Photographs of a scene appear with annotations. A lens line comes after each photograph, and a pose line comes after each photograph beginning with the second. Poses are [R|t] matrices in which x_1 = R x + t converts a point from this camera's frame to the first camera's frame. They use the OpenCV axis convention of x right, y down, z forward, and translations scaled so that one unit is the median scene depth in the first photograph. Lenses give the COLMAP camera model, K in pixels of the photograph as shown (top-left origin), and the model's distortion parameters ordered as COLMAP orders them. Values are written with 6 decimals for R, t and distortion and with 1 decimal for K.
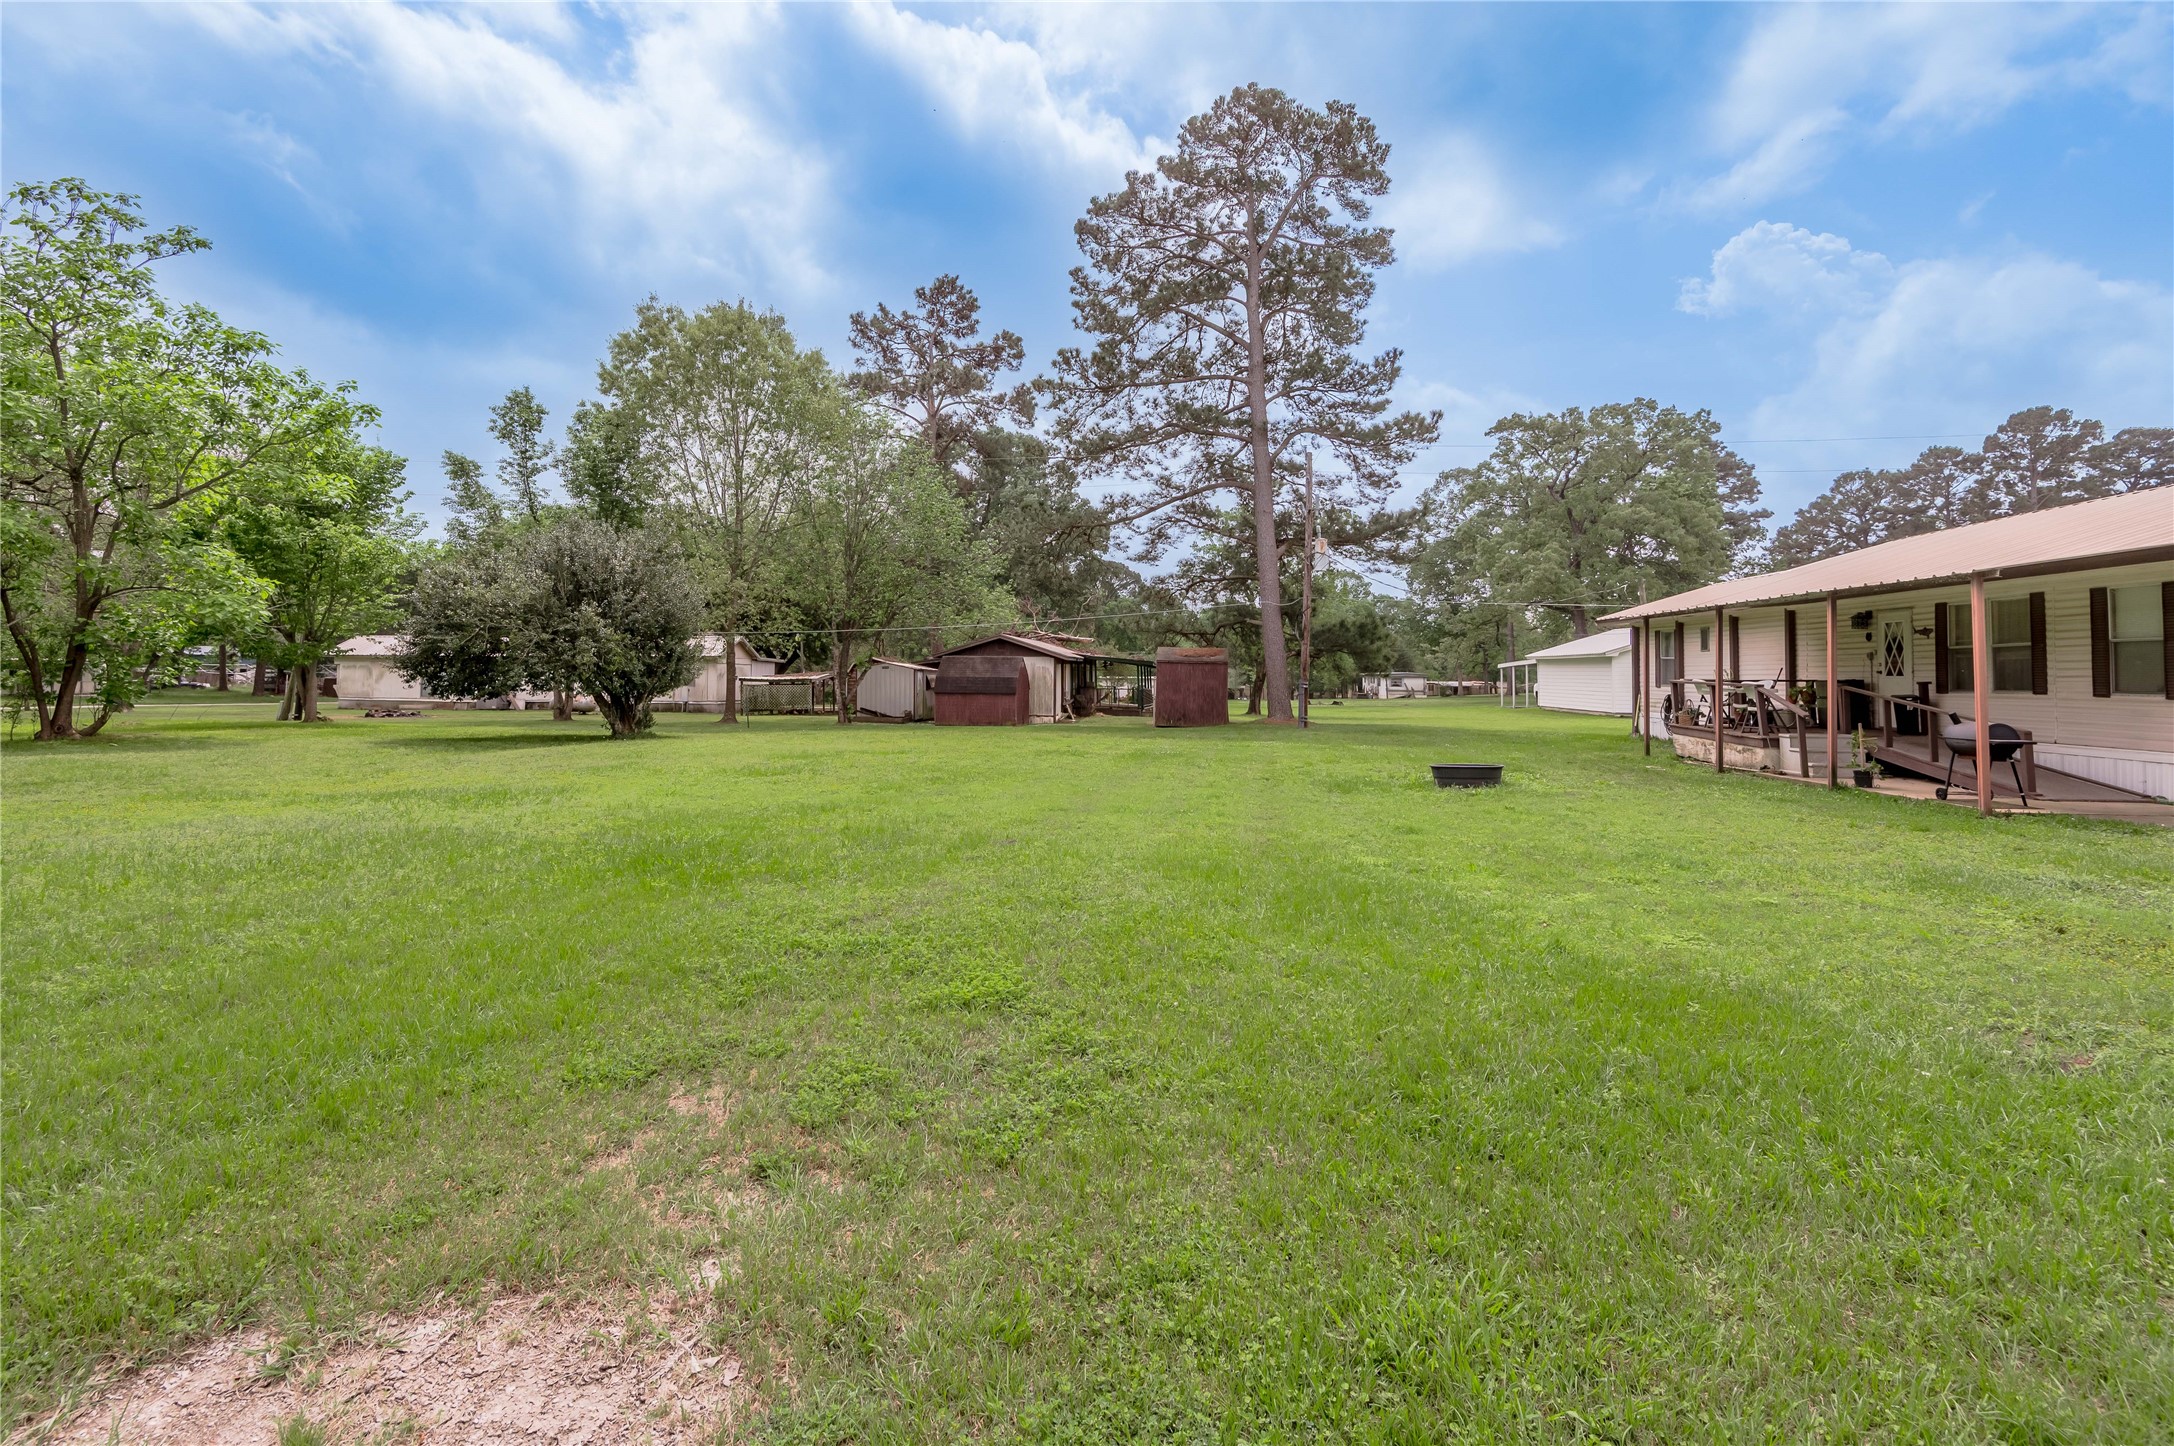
lens RADIAL K [[1018.8, 0, 1044.3], [0, 1018.8, 621.4], [0, 0, 1]] dist [0.020076, -0.011027]
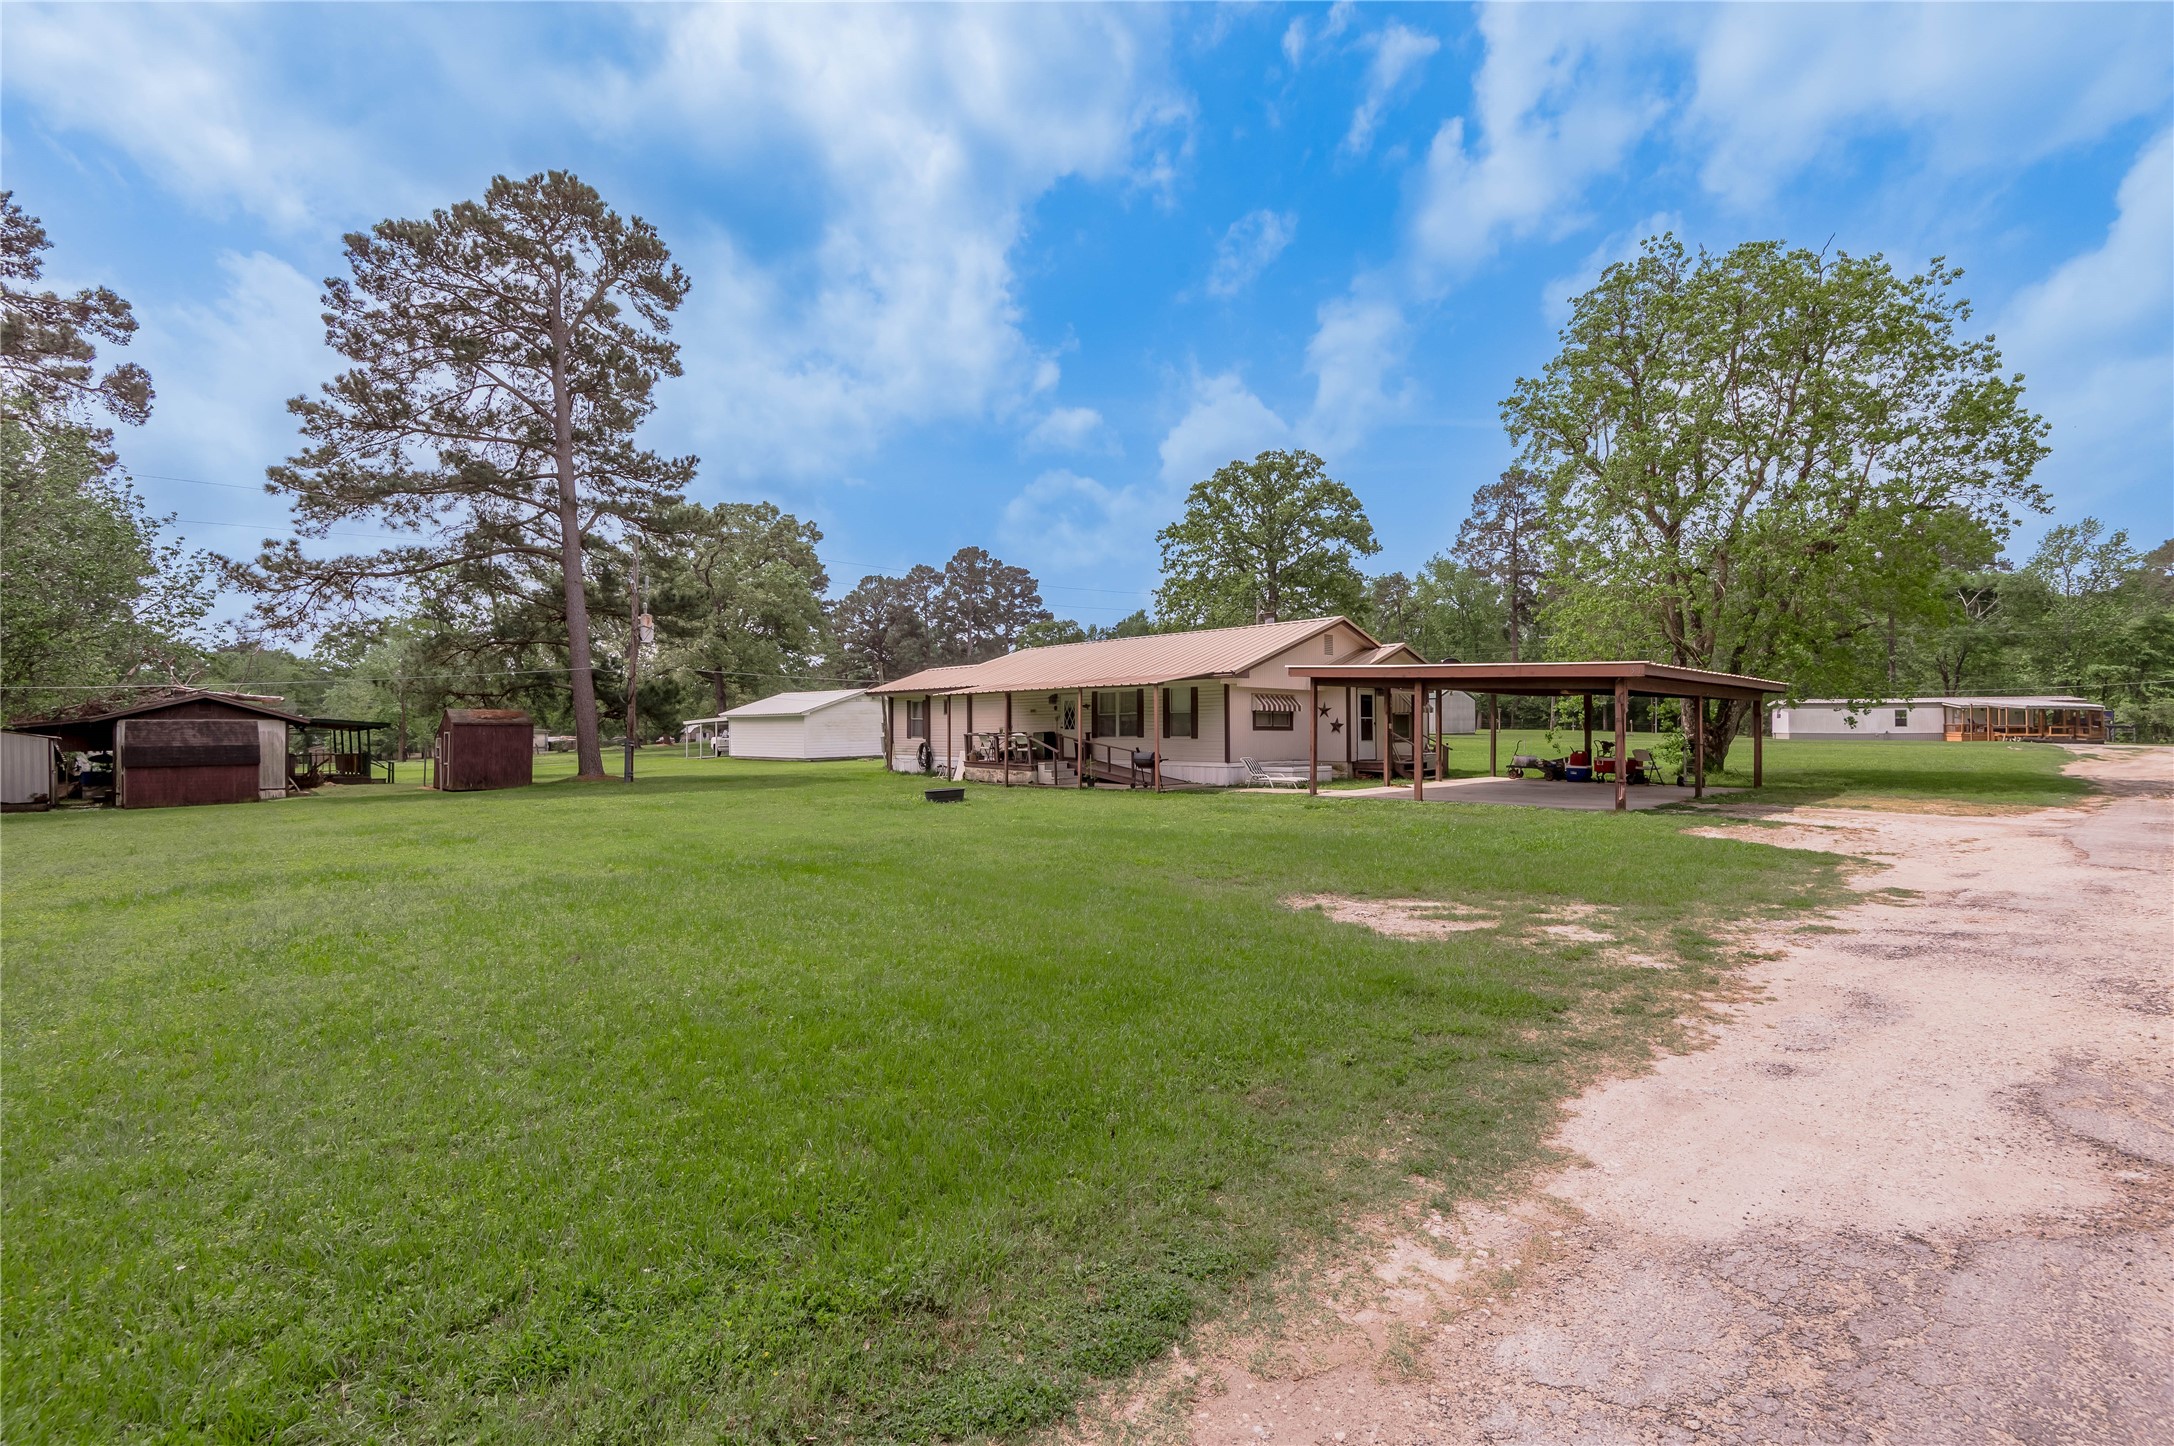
lens RADIAL K [[969.4, 0, 1075.0], [0, 969.4, 735.7], [0, 0, 1]] dist [0.001397, -0.008122]
pose [[0.613276, -0.022879, 0.789537, -0.254686], [-0.025565, 0.998482, 0.048792, -0.009897], [-0.789455, -0.050108, 0.611760, -0.038583]]
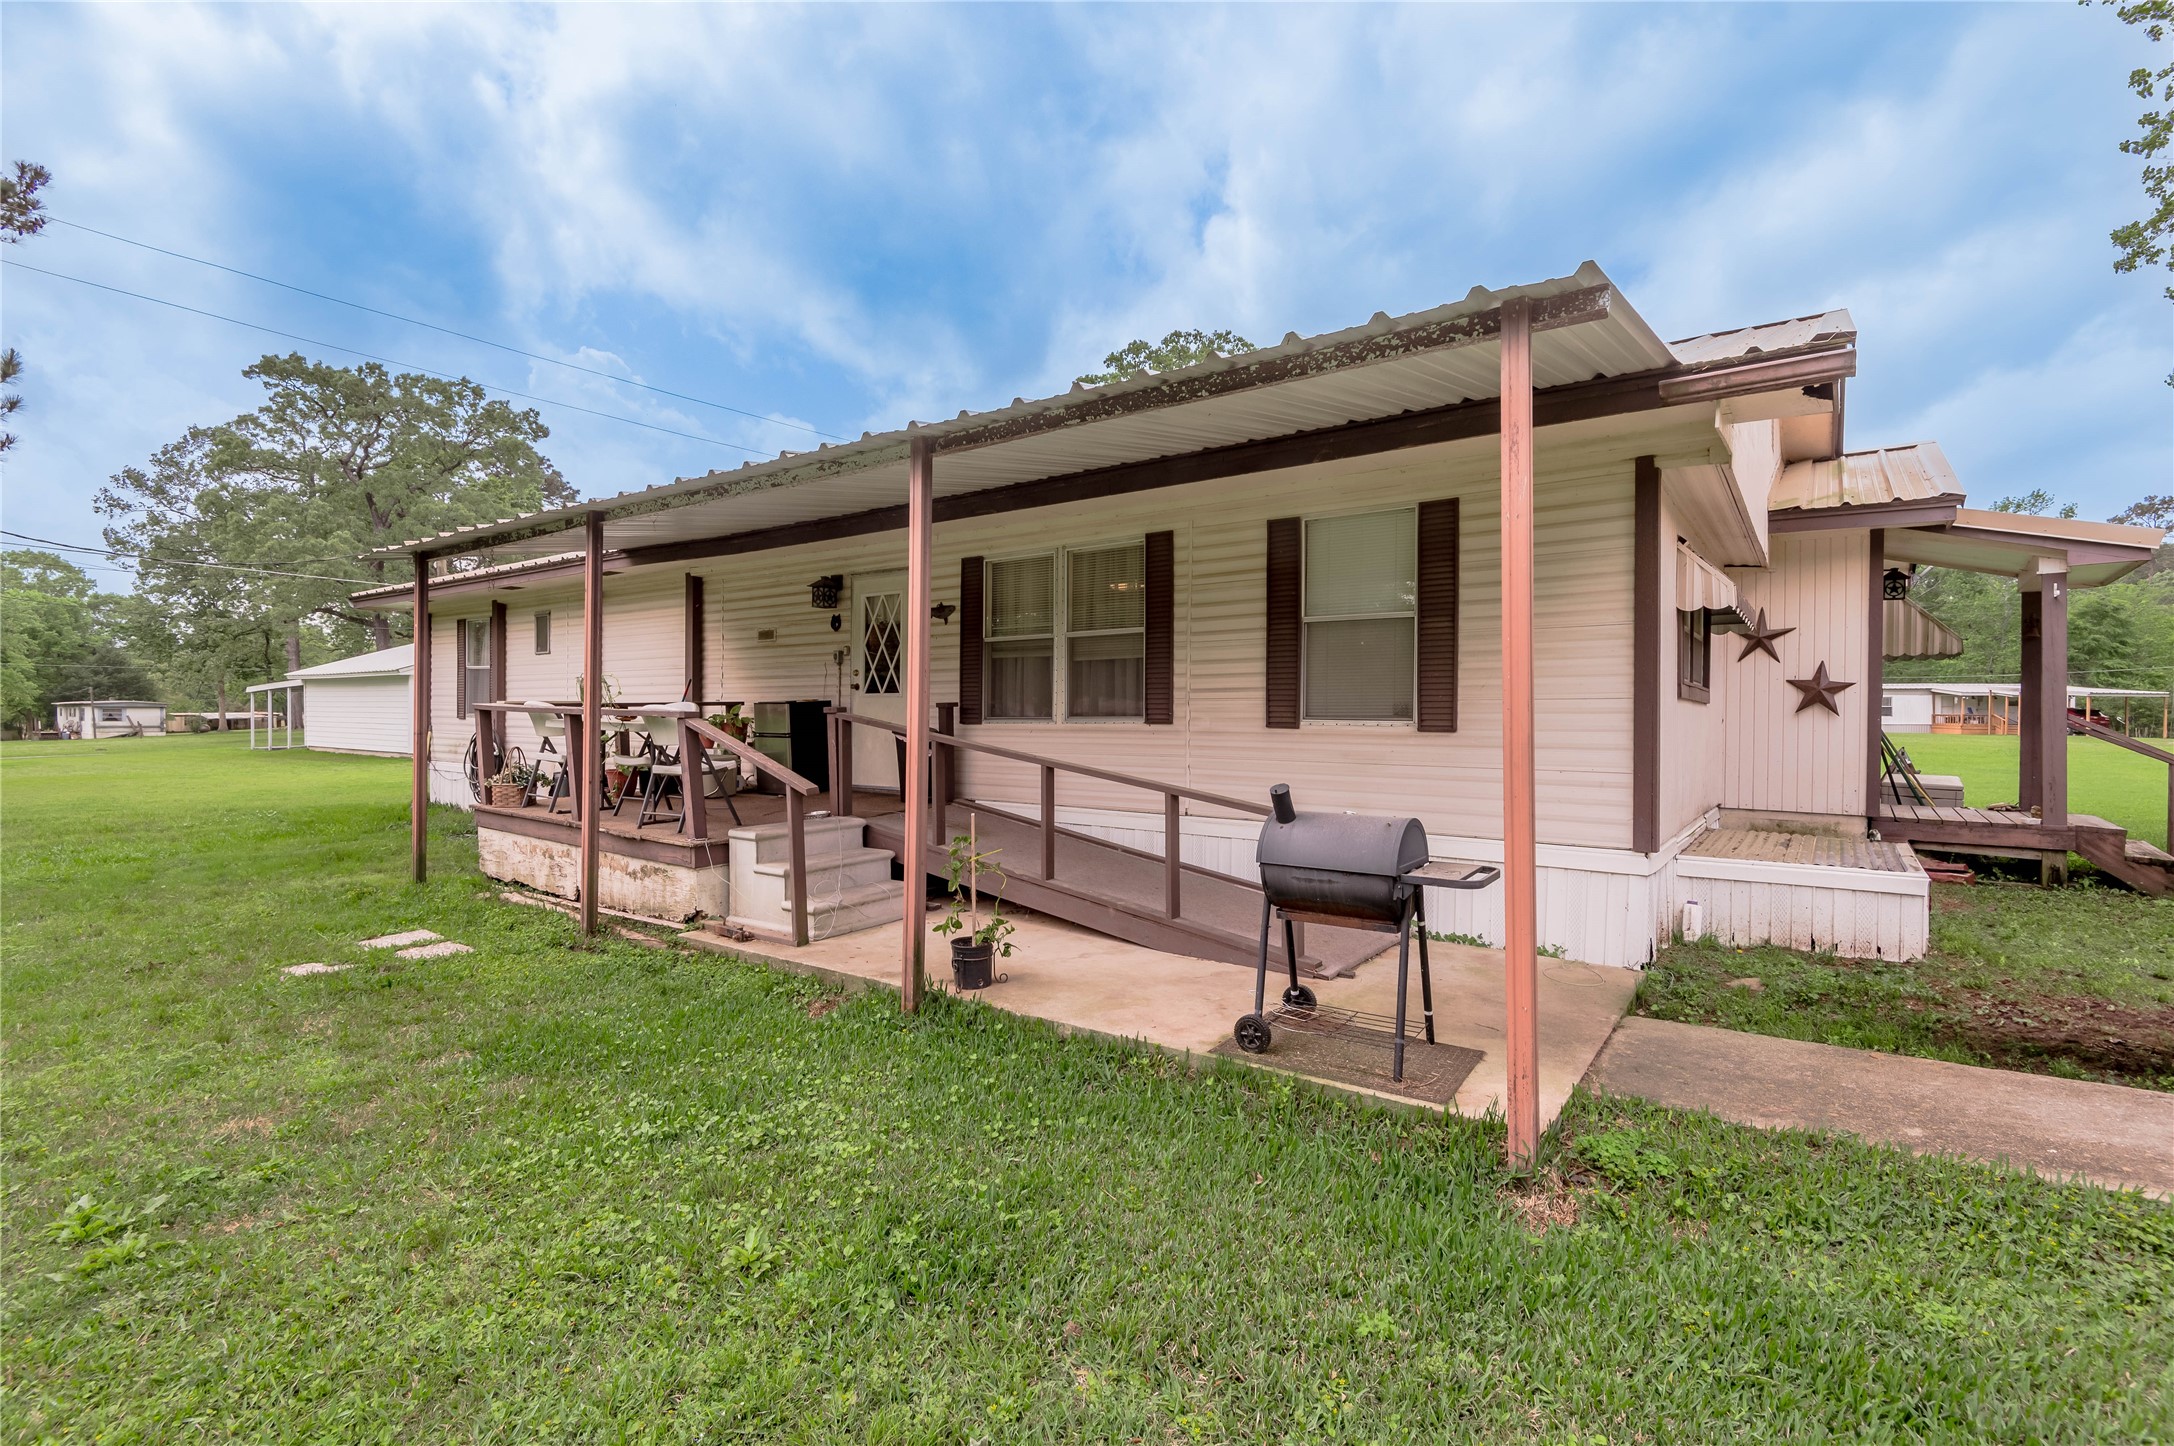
lens RADIAL K [[995.8, 0, 1087.0], [0, 995.8, 723.0], [0, 0, 1]] dist [0.002386, -0.009773]
pose [[0.466318, -0.020496, 0.884380, 0.186764], [-0.042568, 0.998054, 0.045576, 0.018330], [-0.883593, -0.058899, 0.464538, 0.299457]]
